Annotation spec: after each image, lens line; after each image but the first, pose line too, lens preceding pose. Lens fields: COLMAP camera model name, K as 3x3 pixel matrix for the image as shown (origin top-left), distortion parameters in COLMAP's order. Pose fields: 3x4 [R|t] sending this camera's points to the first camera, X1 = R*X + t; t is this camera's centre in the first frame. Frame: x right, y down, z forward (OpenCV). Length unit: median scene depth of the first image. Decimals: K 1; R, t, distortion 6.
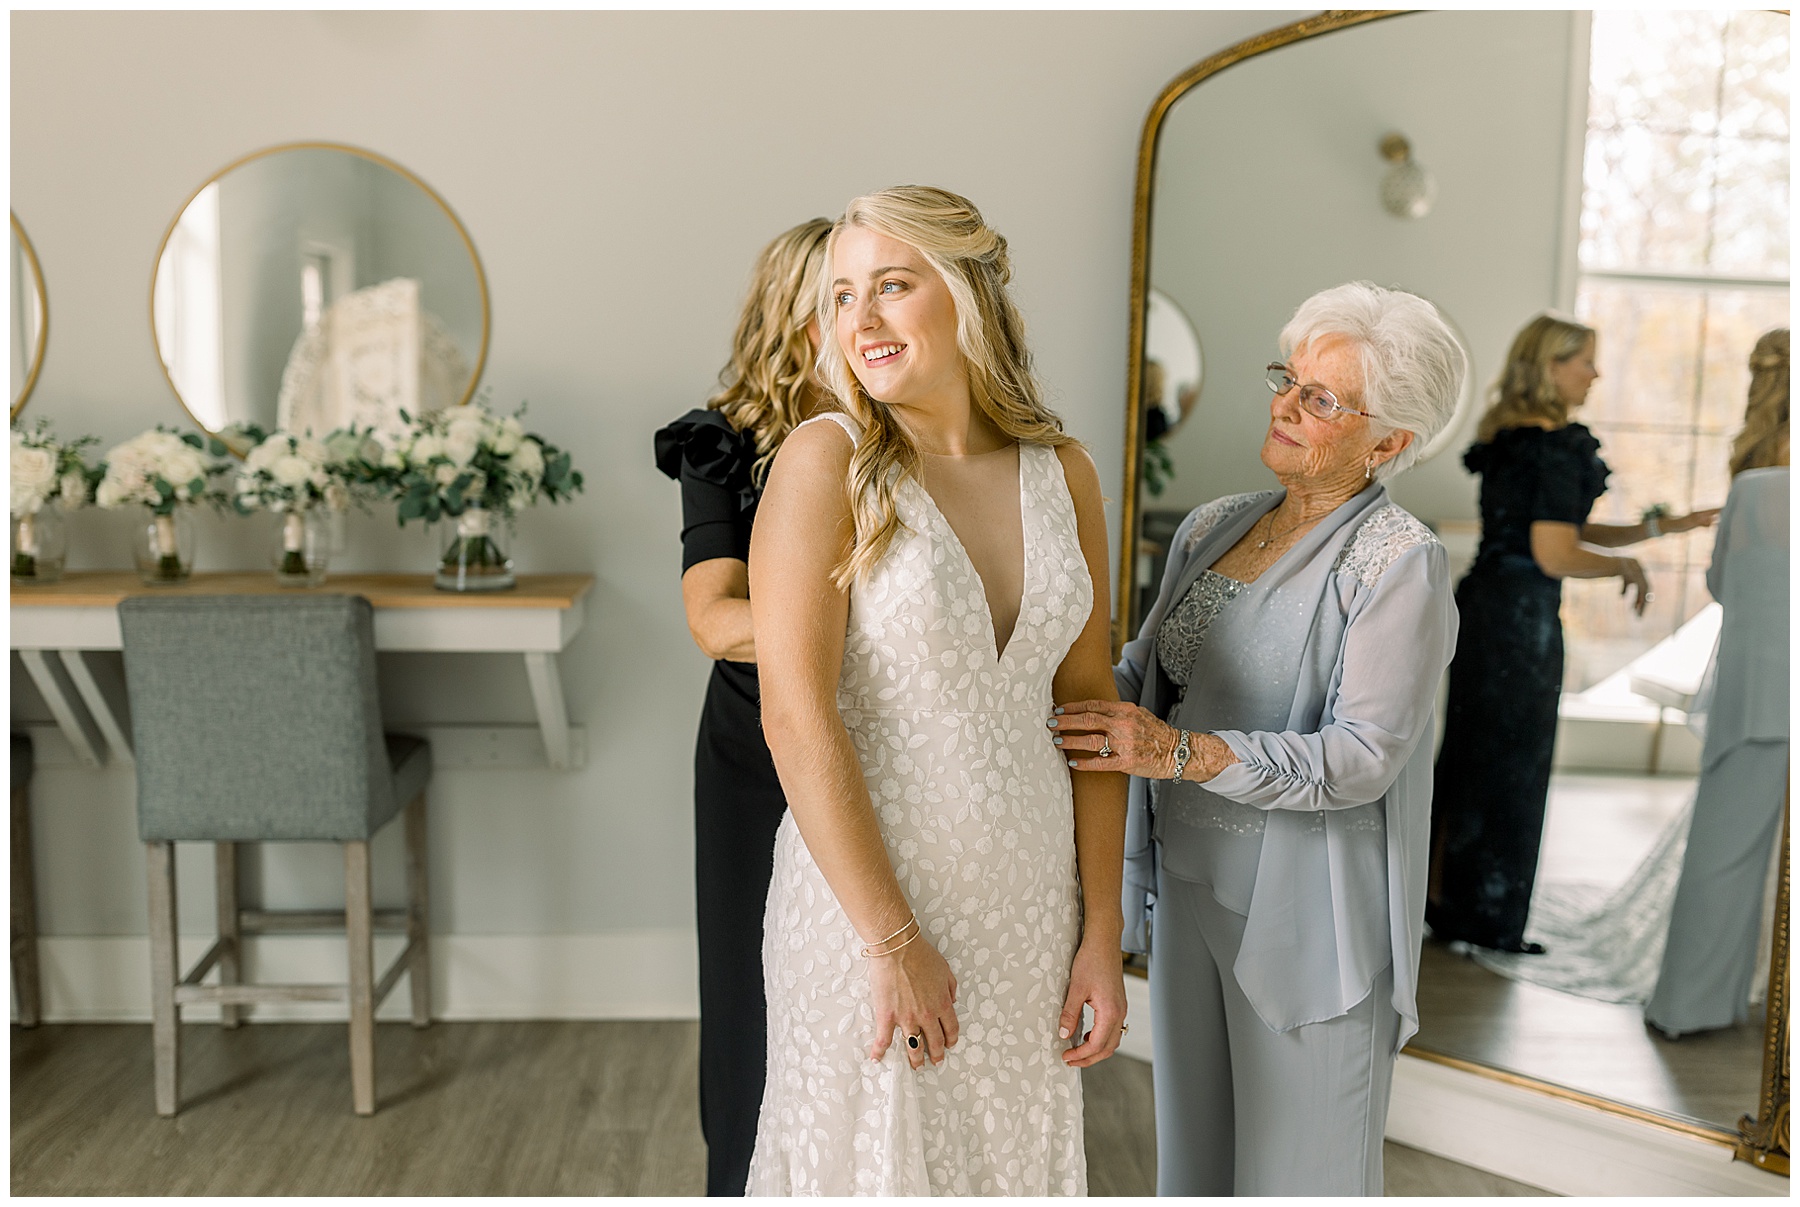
lens RADIAL K [[1774.2, 0, 874.5], [0, 1774.2, 611.9], [0, 0, 1]] dist [-0.008579, 0.000000]
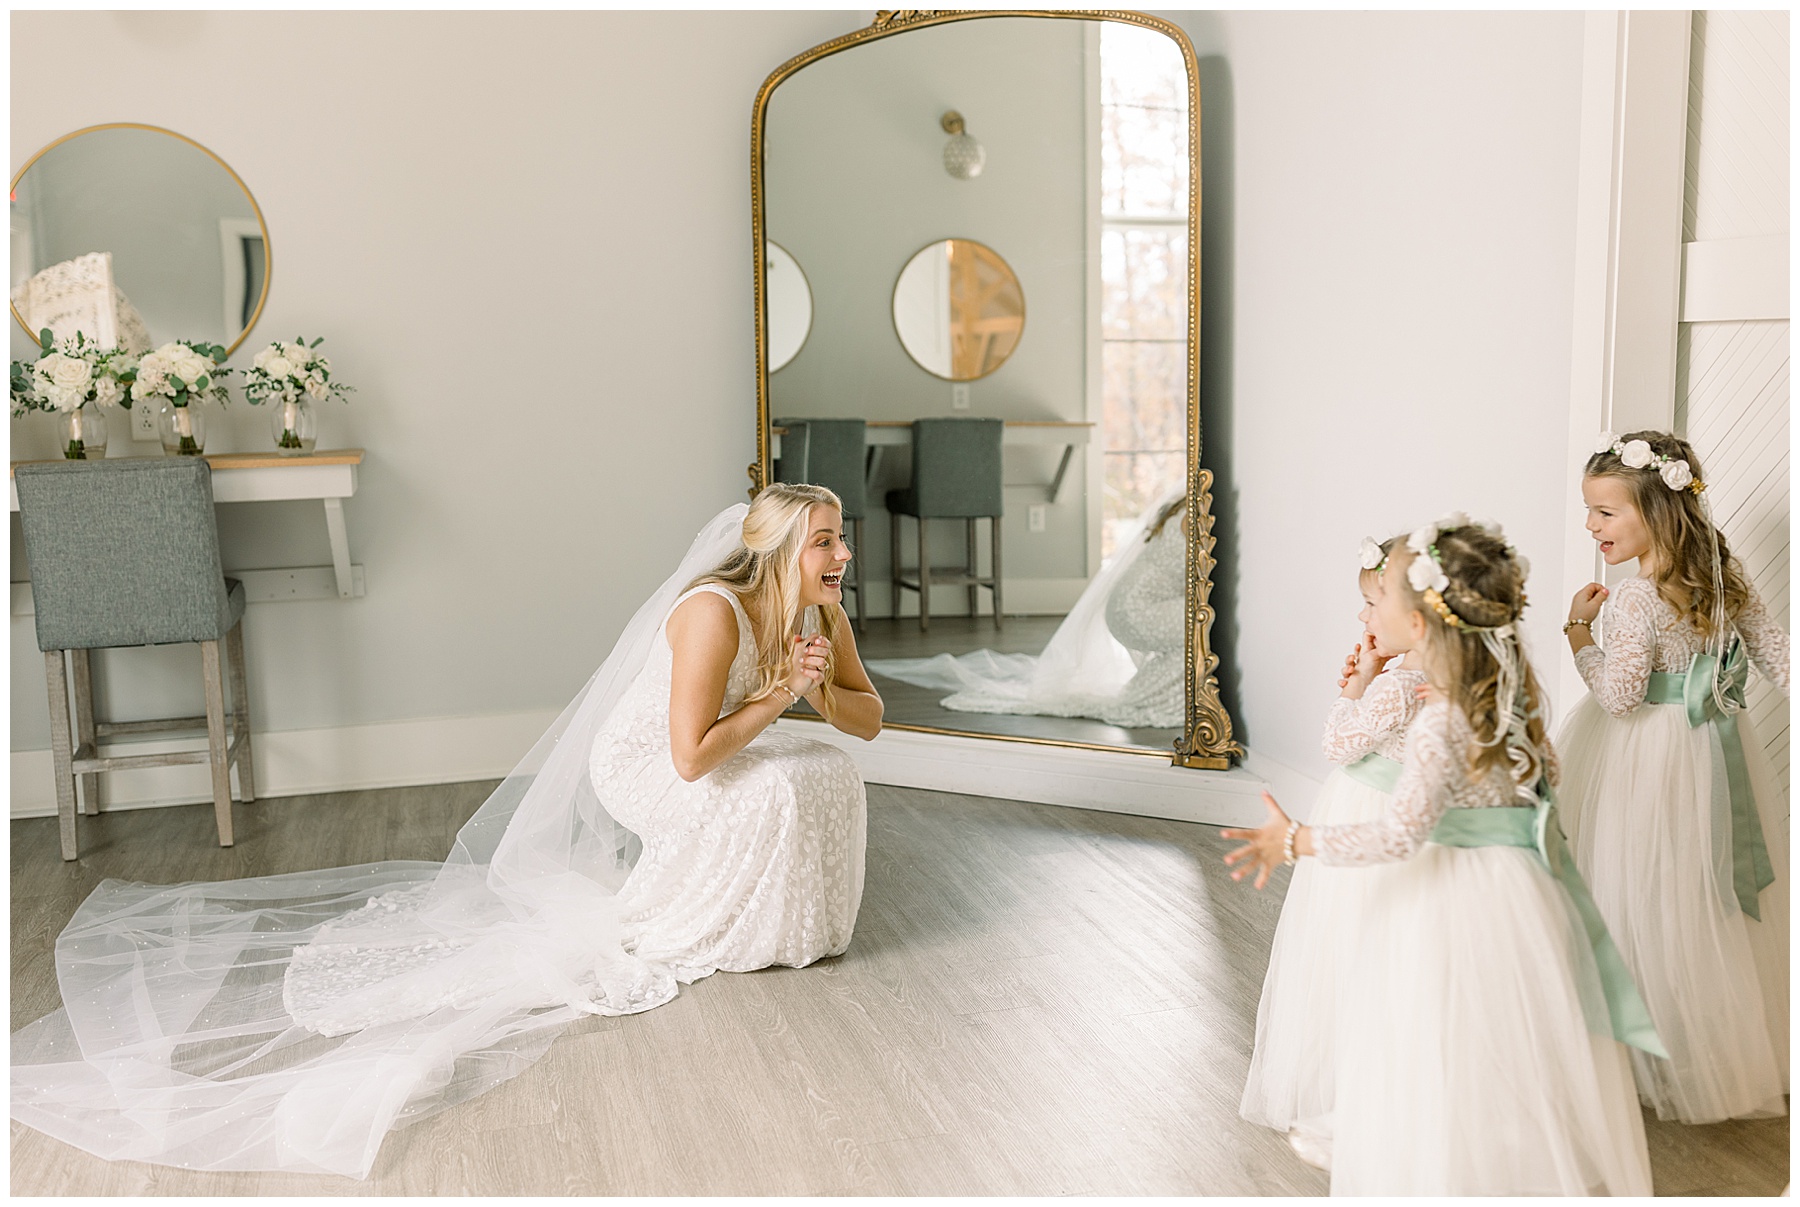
lens RADIAL K [[1774.2, 0, 891.6], [0, 1774.2, 593.9], [0, 0, 1]] dist [-0.008579, 0.000000]
pose [[0.975615, -0.064847, 0.209690, -0.064699], [0.064642, 0.997878, 0.007837, 0.113879], [-0.209753, 0.005909, 0.977737, -0.417635]]
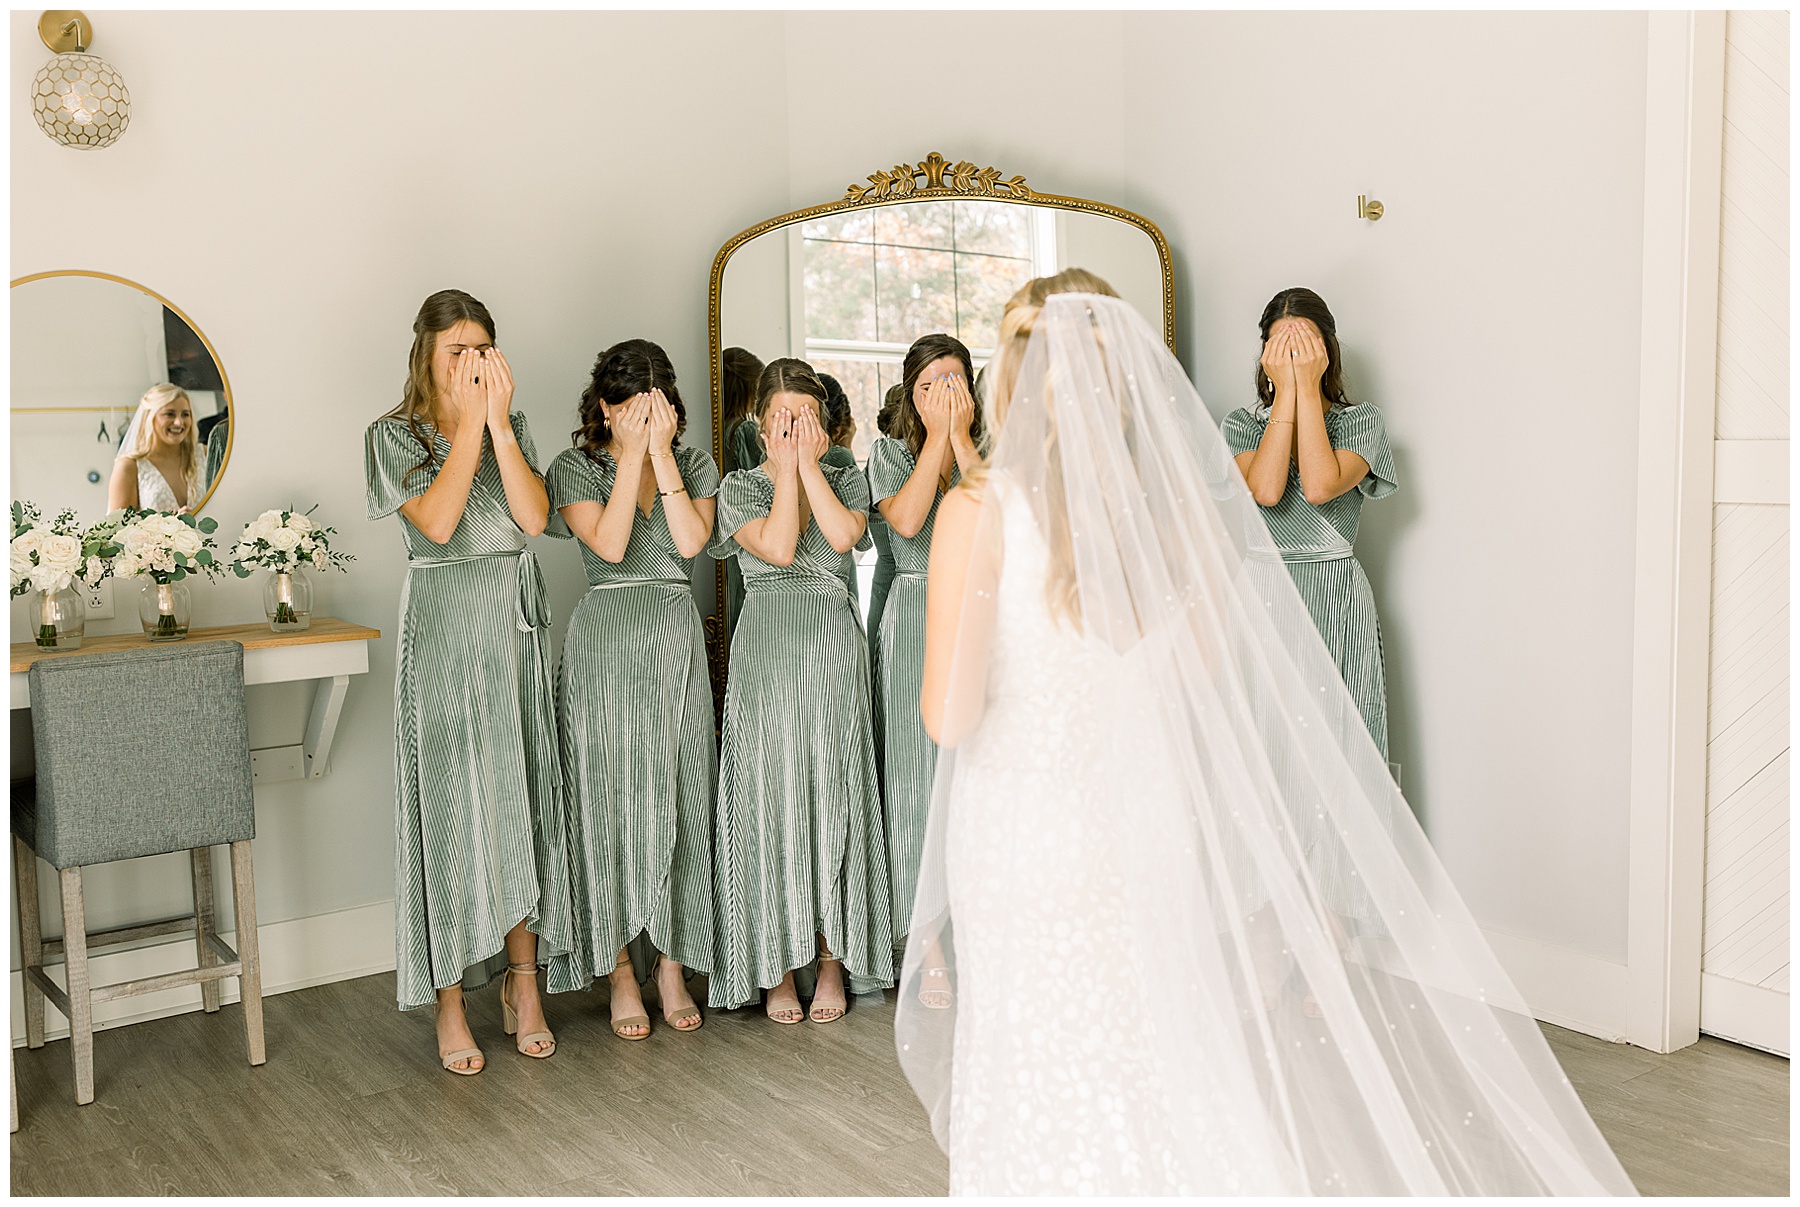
lens RADIAL K [[1774.2, 0, 893.9], [0, 1774.2, 597.7], [0, 0, 1]] dist [-0.008579, 0.000000]
pose [[0.844981, -0.083302, 0.528269, -0.533261], [0.104000, 0.994532, -0.009524, 0.019562], [-0.524587, 0.062988, 0.849023, -0.288896]]
